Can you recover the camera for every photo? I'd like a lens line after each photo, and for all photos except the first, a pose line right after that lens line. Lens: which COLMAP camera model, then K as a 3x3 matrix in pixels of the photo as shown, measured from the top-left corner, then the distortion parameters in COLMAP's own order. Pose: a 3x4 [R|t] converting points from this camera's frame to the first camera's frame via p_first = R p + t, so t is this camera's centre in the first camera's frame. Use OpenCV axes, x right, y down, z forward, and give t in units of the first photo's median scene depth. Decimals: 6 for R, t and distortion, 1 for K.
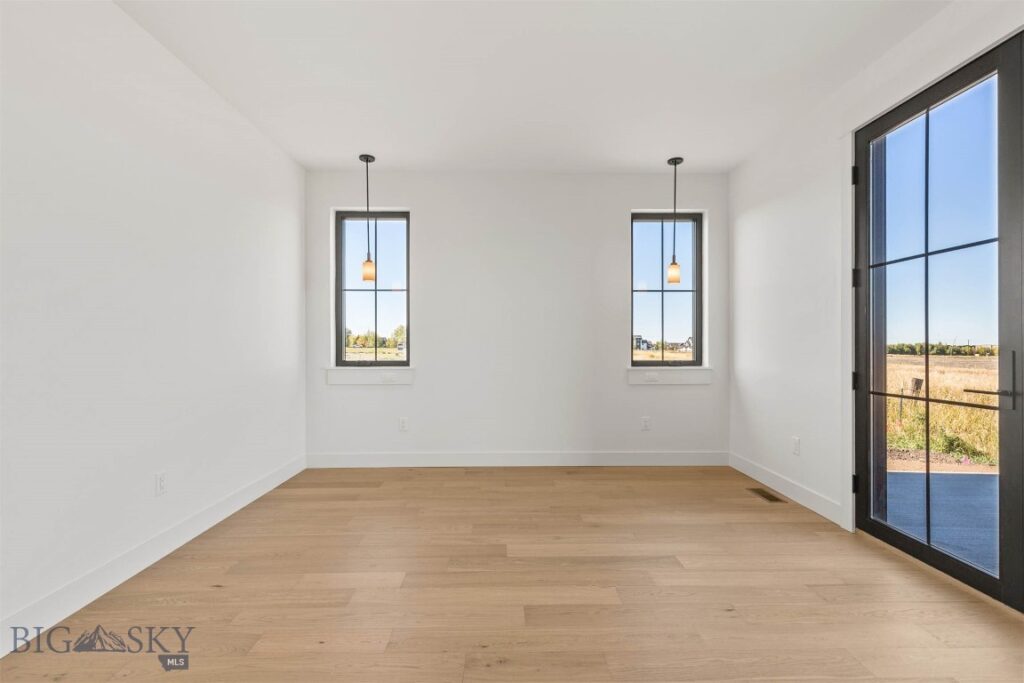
lens RADIAL K [[458.8, 0, 514.9], [0, 458.8, 343.9], [0, 0, 1]] dist [0.010561, -0.000505]
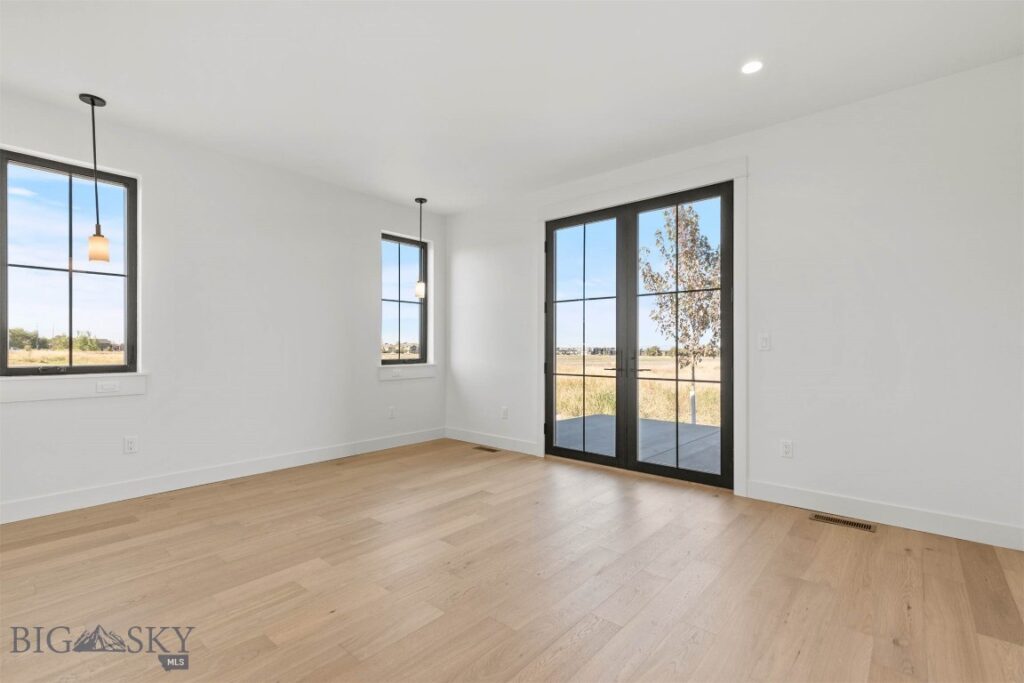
lens RADIAL K [[458.8, 0, 514.9], [0, 458.8, 343.9], [0, 0, 1]] dist [0.010561, -0.000505]
pose [[0.668888, 0.006801, 0.743332, -0.587463], [-0.005272, 0.999976, -0.004405, -0.000044], [-0.743344, -0.000973, 0.668908, -0.047231]]
